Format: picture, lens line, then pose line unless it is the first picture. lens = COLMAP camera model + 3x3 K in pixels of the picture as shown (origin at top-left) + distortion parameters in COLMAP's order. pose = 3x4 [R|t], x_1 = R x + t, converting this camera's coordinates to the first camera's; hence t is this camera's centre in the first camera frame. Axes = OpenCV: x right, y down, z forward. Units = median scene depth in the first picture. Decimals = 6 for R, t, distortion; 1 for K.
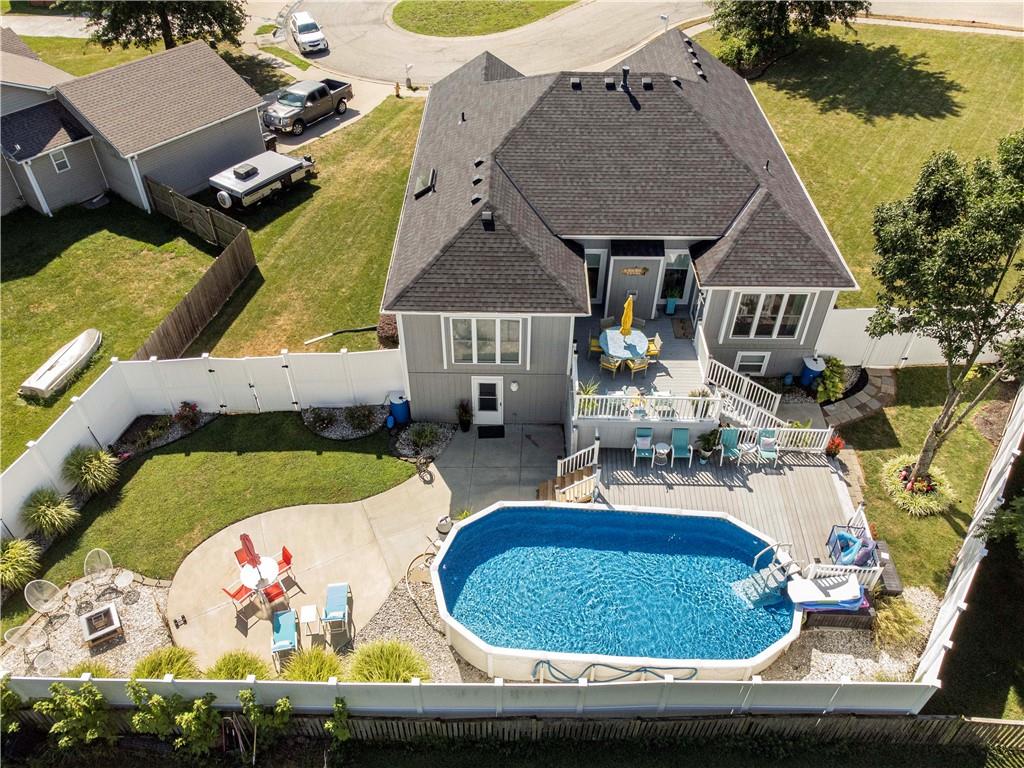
lens RADIAL K [[773.9, 0, 507.7], [0, 773.9, 382.4], [0, 0, 1]] dist [0.039058, -0.033654]
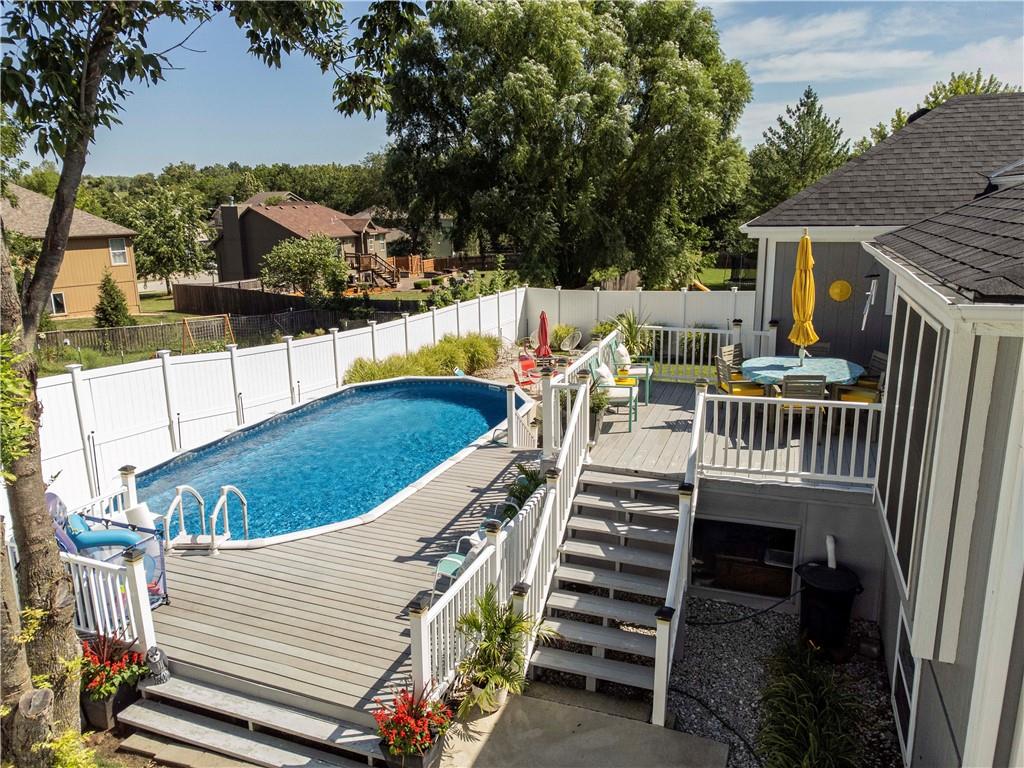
lens RADIAL K [[773.9, 0, 507.7], [0, 773.9, 382.4], [0, 0, 1]] dist [0.039058, -0.033654]
pose [[-0.332673, 0.222683, -0.916374, 0.610943], [-0.629471, 0.671127, 0.391605, -0.115832], [0.702207, 0.707107, -0.083094, 0.944639]]
